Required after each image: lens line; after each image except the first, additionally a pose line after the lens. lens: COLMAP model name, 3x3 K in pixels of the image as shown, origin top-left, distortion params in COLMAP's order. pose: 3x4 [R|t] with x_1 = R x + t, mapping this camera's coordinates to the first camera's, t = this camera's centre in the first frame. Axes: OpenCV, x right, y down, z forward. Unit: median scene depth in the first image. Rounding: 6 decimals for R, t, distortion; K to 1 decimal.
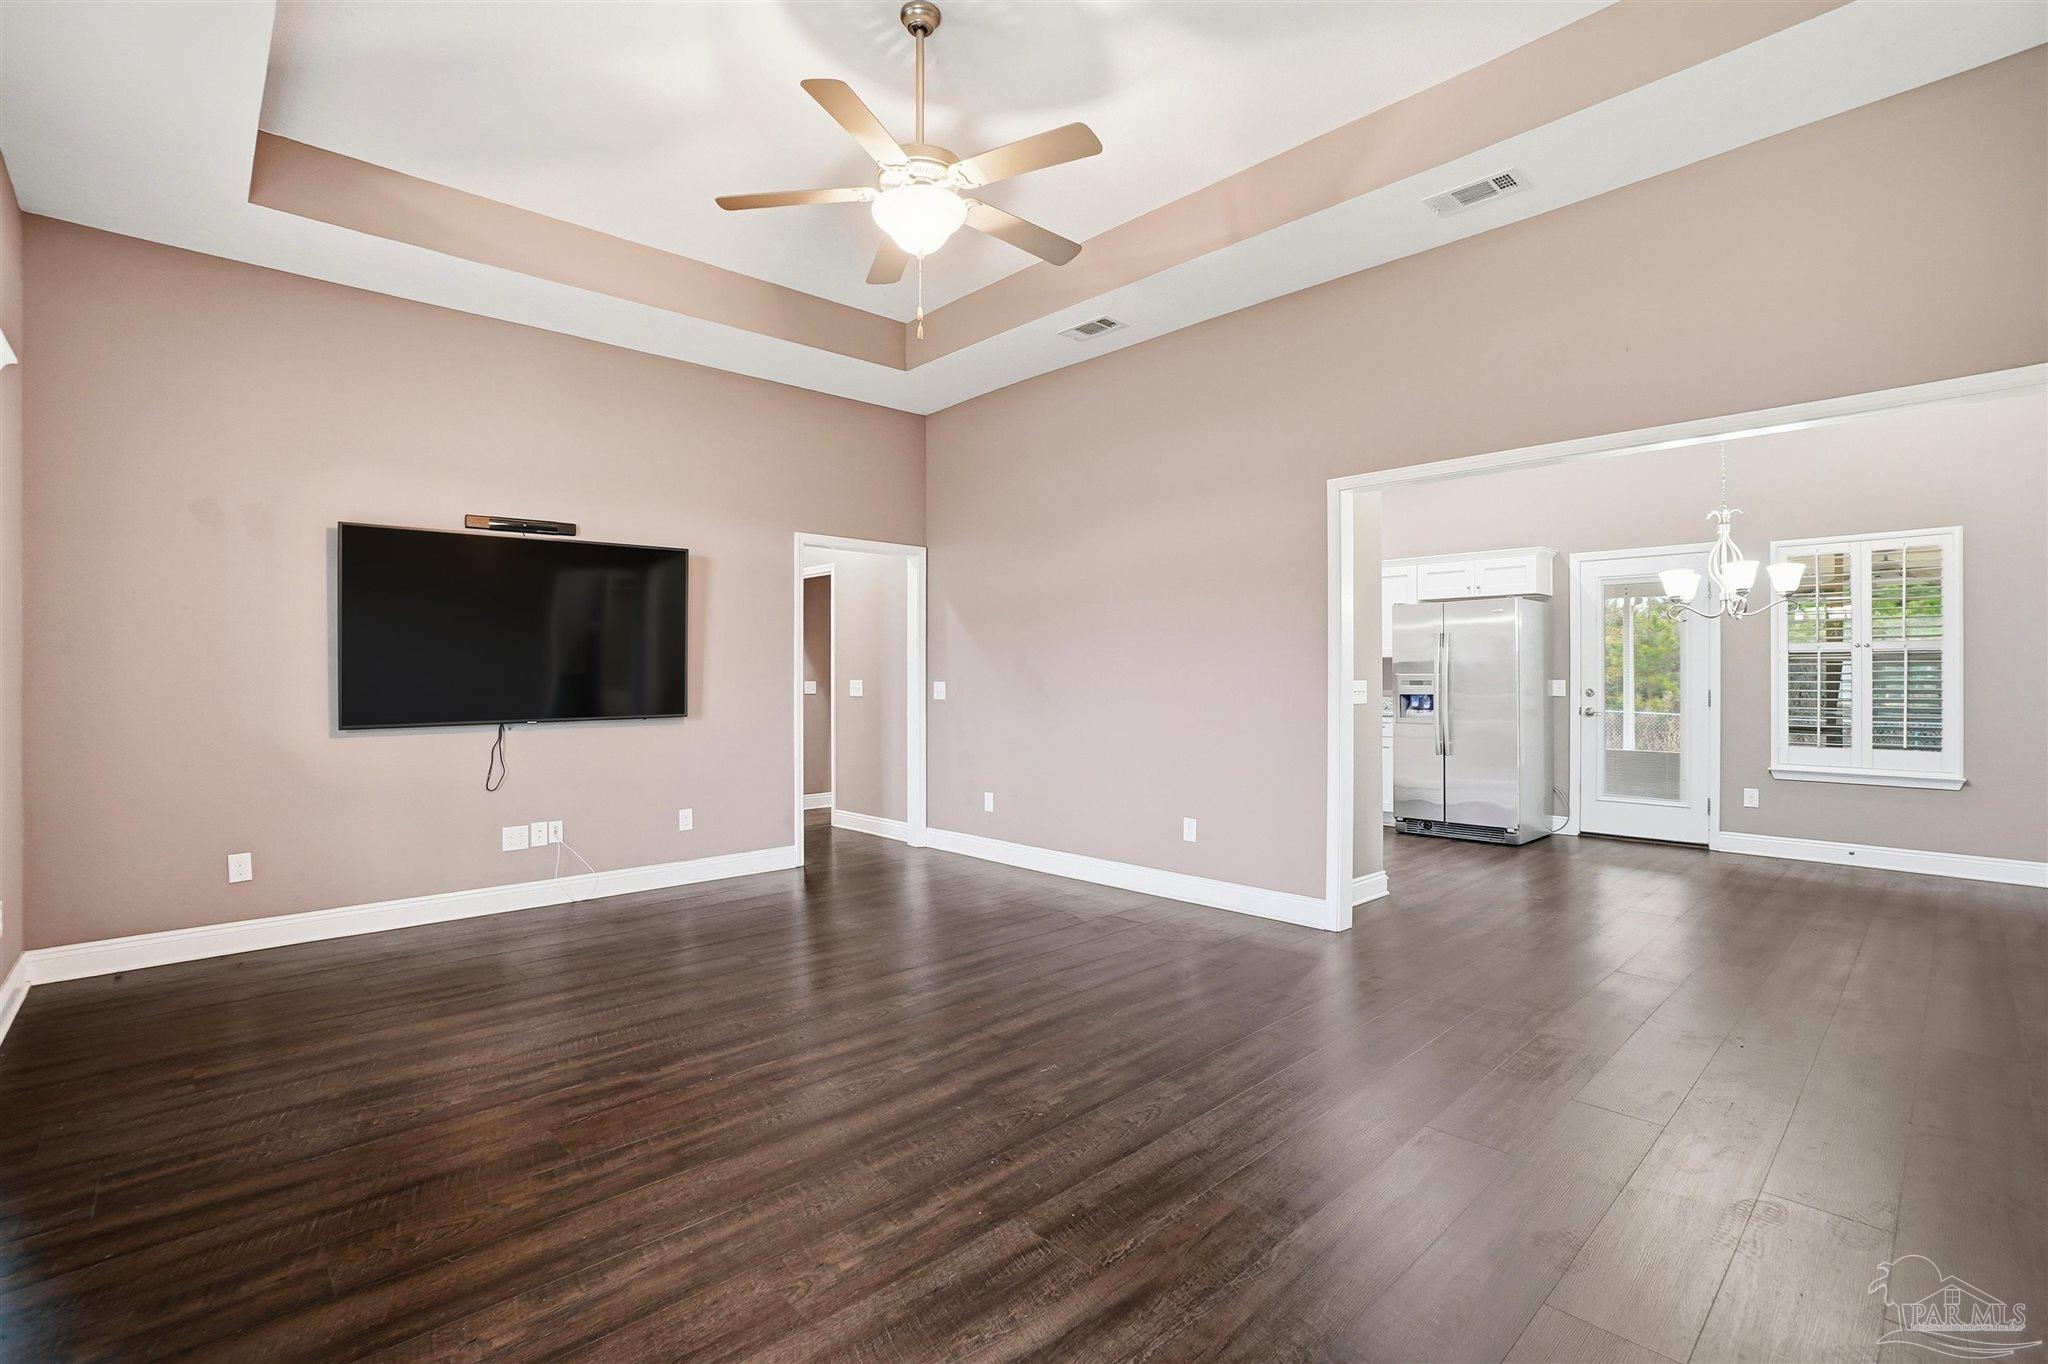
lens RADIAL K [[926.3, 0, 1011.5], [0, 926.3, 677.7], [0, 0, 1]] dist [-0.031251, -0.000211]
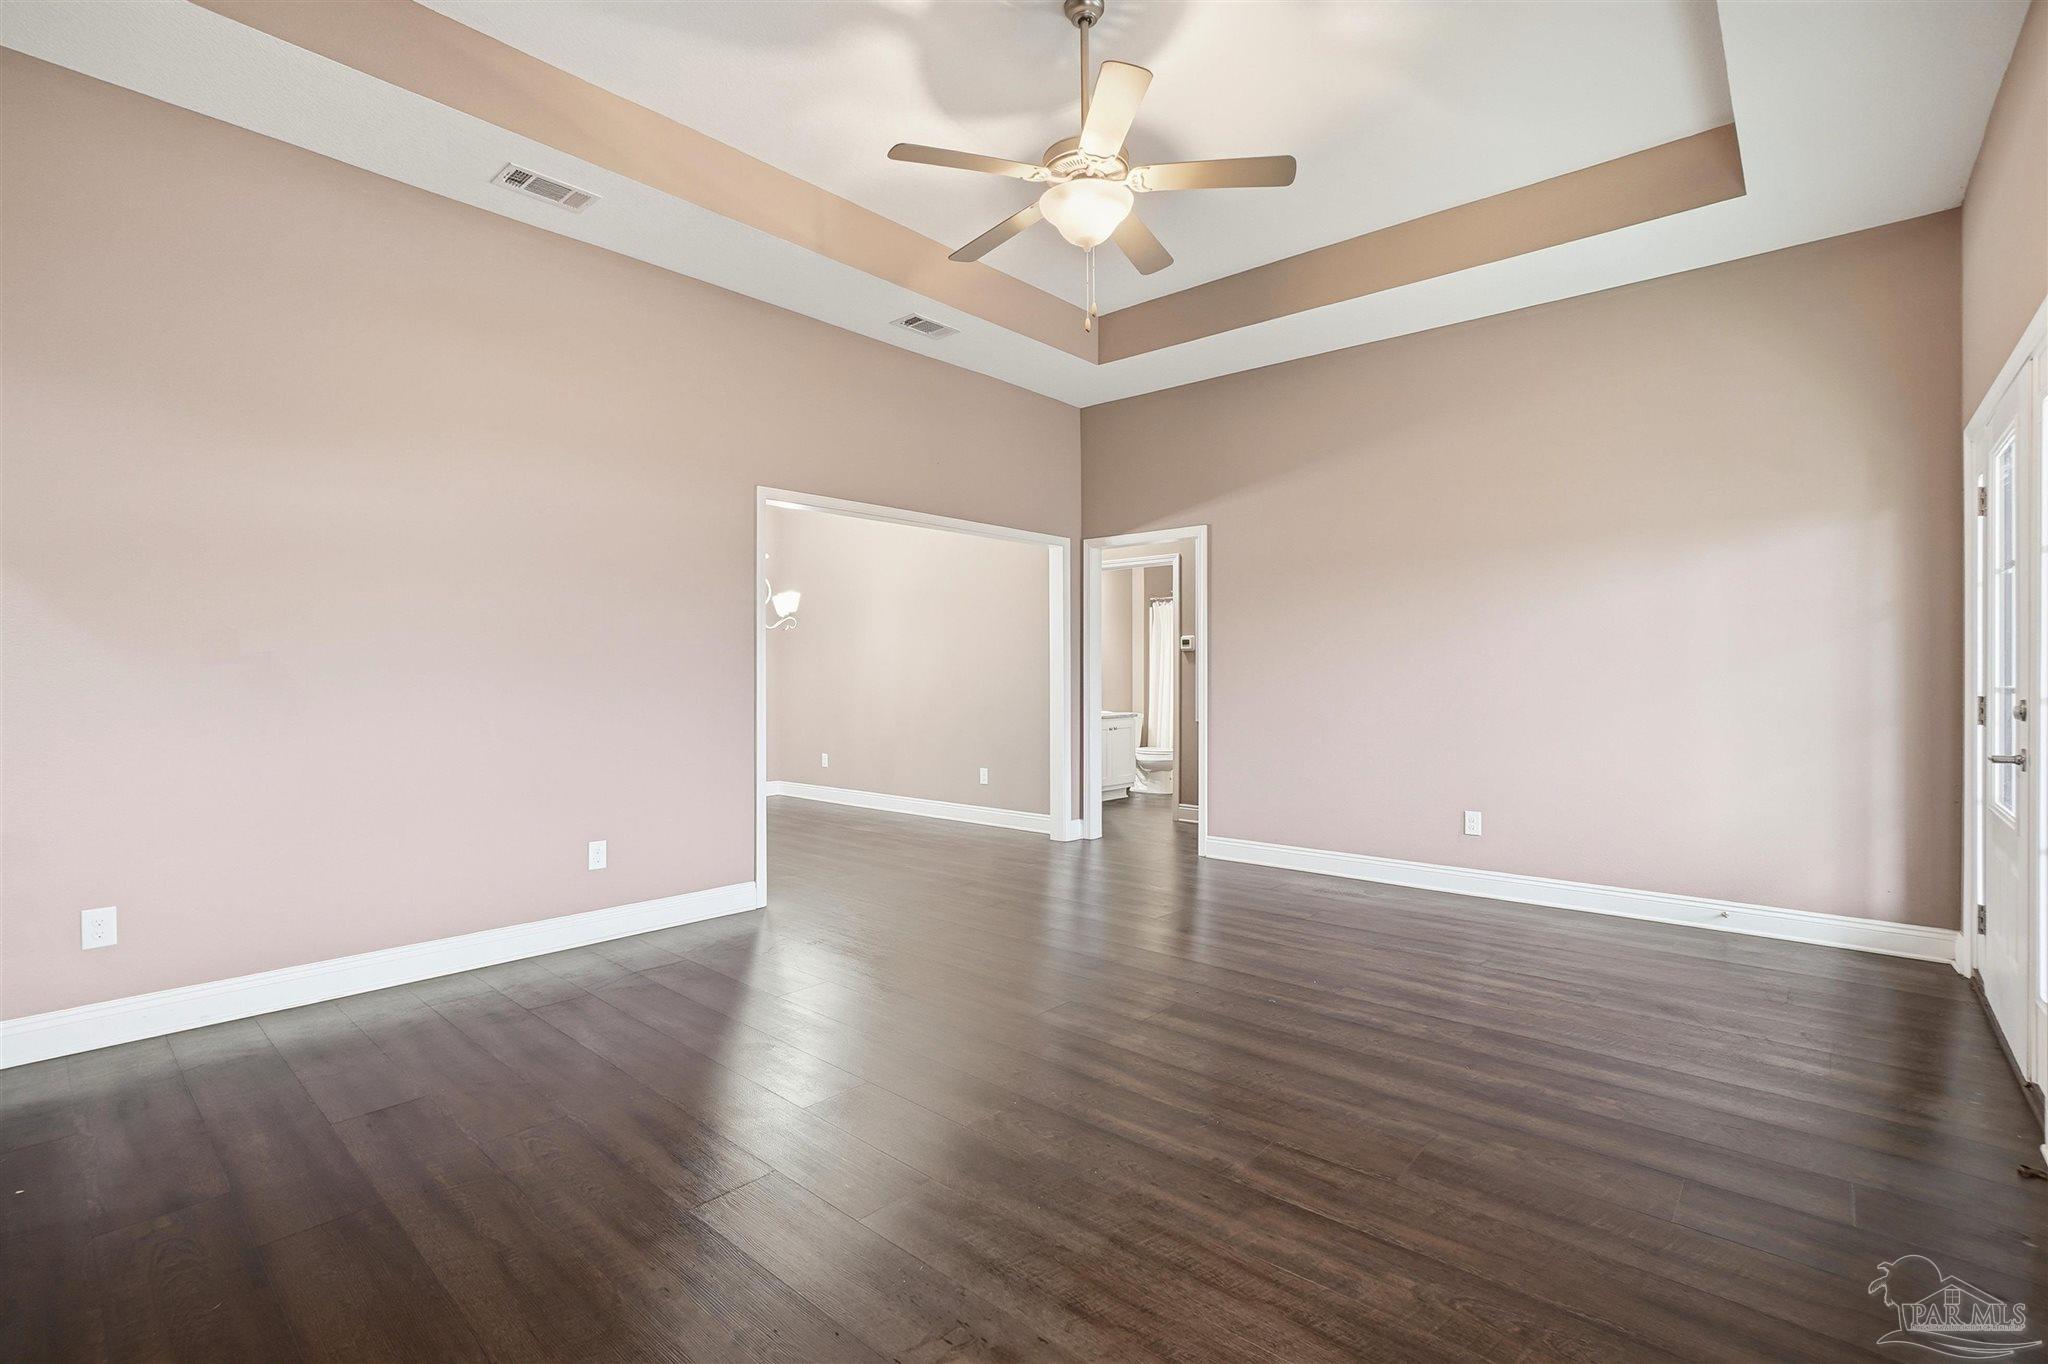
lens RADIAL K [[926.3, 0, 1011.5], [0, 926.3, 677.7], [0, 0, 1]] dist [-0.031251, -0.000211]
pose [[-0.087520, -0.005843, 0.996146, -1.152865], [0.001778, 0.999980, 0.006022, 0.002394], [-0.996161, 0.002298, -0.087508, 1.234141]]
